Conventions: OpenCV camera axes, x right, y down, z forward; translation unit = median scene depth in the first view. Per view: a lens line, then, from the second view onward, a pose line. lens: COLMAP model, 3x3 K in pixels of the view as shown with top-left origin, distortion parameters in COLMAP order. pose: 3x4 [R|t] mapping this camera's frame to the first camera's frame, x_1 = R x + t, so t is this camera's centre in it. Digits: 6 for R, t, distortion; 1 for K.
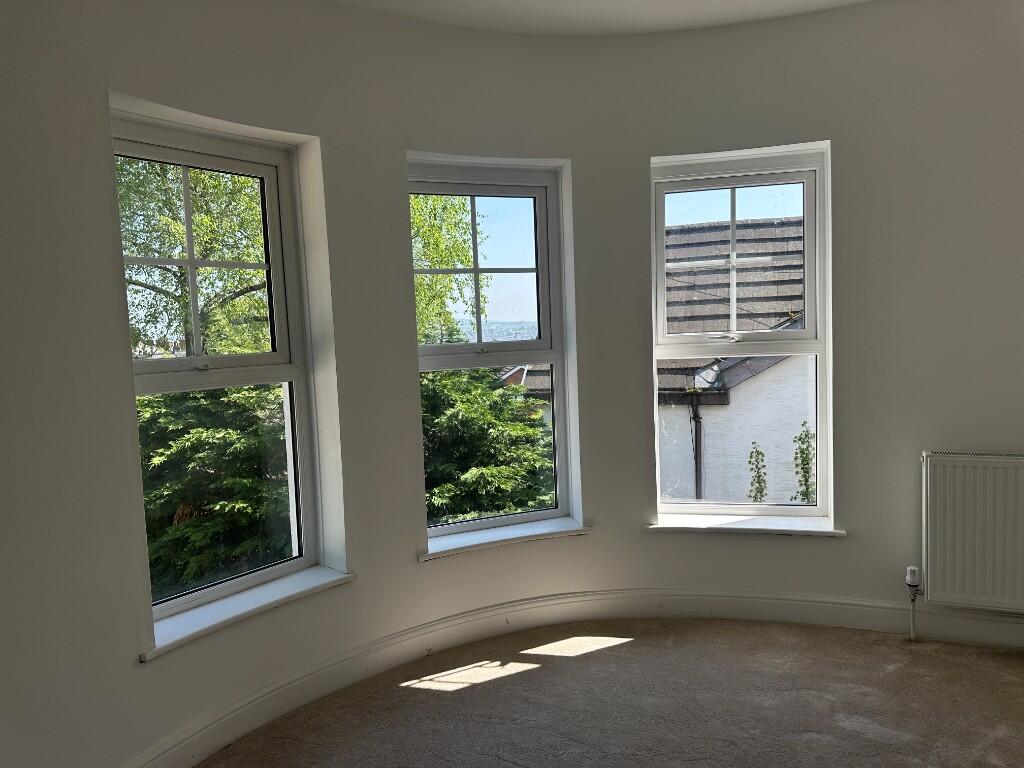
lens RADIAL K [[723.2, 0, 508.7], [0, 723.2, 382.5], [0, 0, 1]] dist [0.077685, -0.099660]
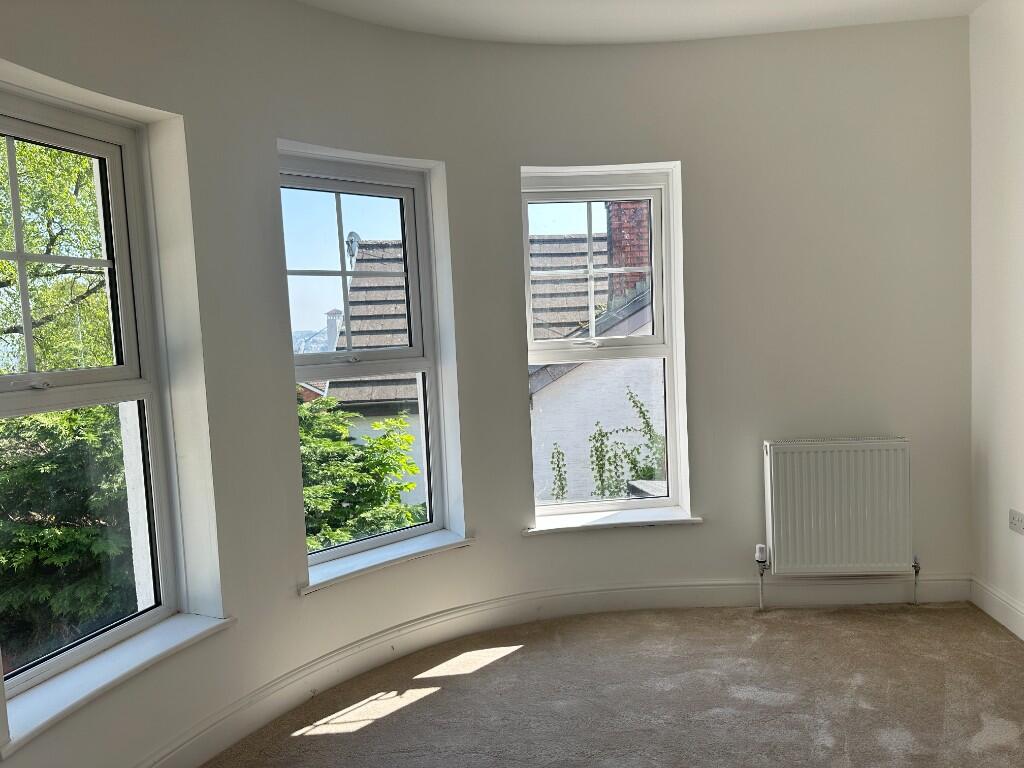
lens RADIAL K [[723.2, 0, 522.3], [0, 723.2, 381.2], [0, 0, 1]] dist [0.077685, -0.099660]
pose [[0.947494, -0.028506, 0.318502, -0.136891], [0.033489, 0.999387, -0.010180, 0.000393], [-0.318016, 0.020312, 0.947868, 0.047480]]
